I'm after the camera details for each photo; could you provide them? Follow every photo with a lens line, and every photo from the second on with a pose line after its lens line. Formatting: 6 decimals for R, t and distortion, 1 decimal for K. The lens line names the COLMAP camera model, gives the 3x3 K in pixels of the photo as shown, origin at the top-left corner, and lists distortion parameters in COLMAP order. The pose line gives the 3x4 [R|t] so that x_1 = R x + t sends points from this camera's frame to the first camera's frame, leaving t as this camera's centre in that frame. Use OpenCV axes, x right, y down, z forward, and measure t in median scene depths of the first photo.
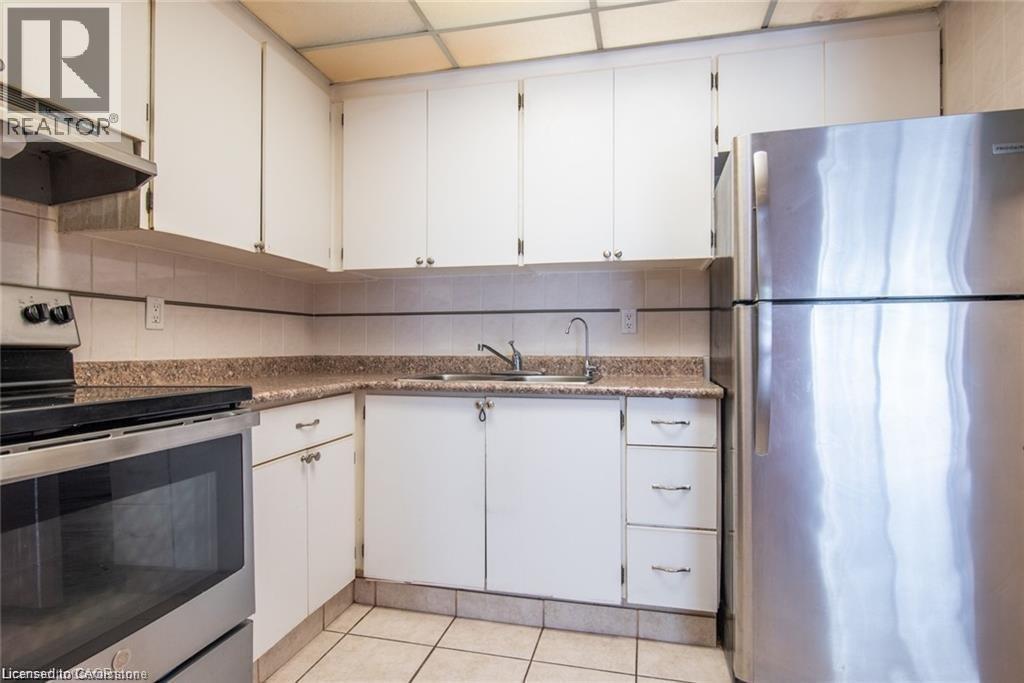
lens RADIAL K [[522.0, 0, 512.0], [0, 522.0, 341.5], [0, 0, 1]] dist [-0.004969, 0.000384]
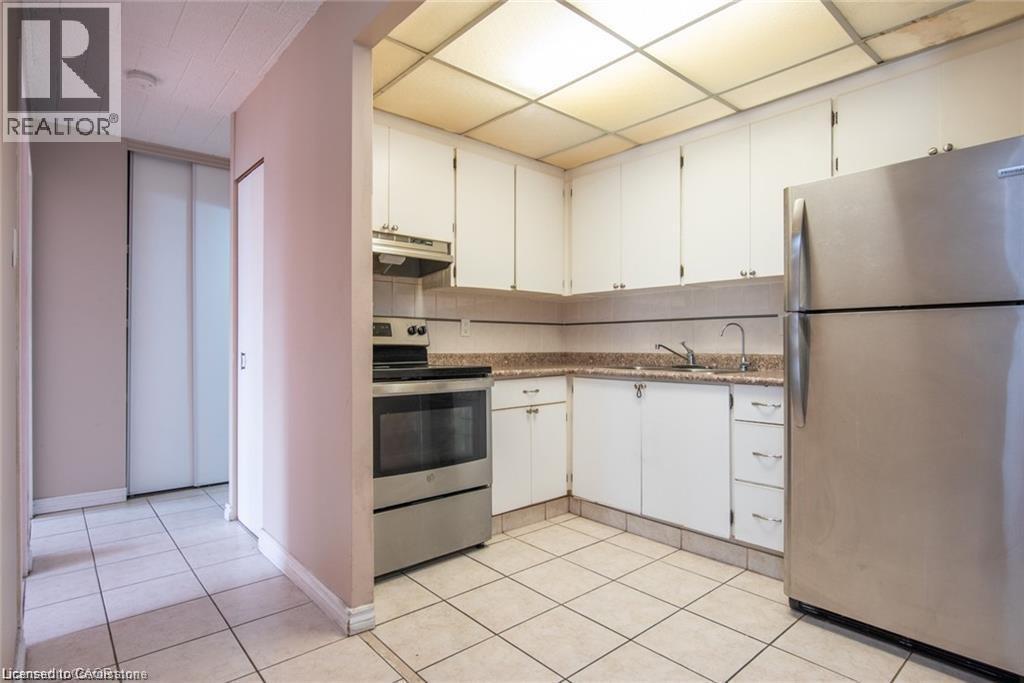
lens RADIAL K [[522.0, 0, 512.0], [0, 522.0, 341.5], [0, 0, 1]] dist [-0.004969, 0.000384]
pose [[0.814411, -0.003907, -0.580275, 0.497884], [0.003850, 0.999992, -0.001329, -0.002398], [0.580276, -0.001152, 0.814419, -0.385427]]
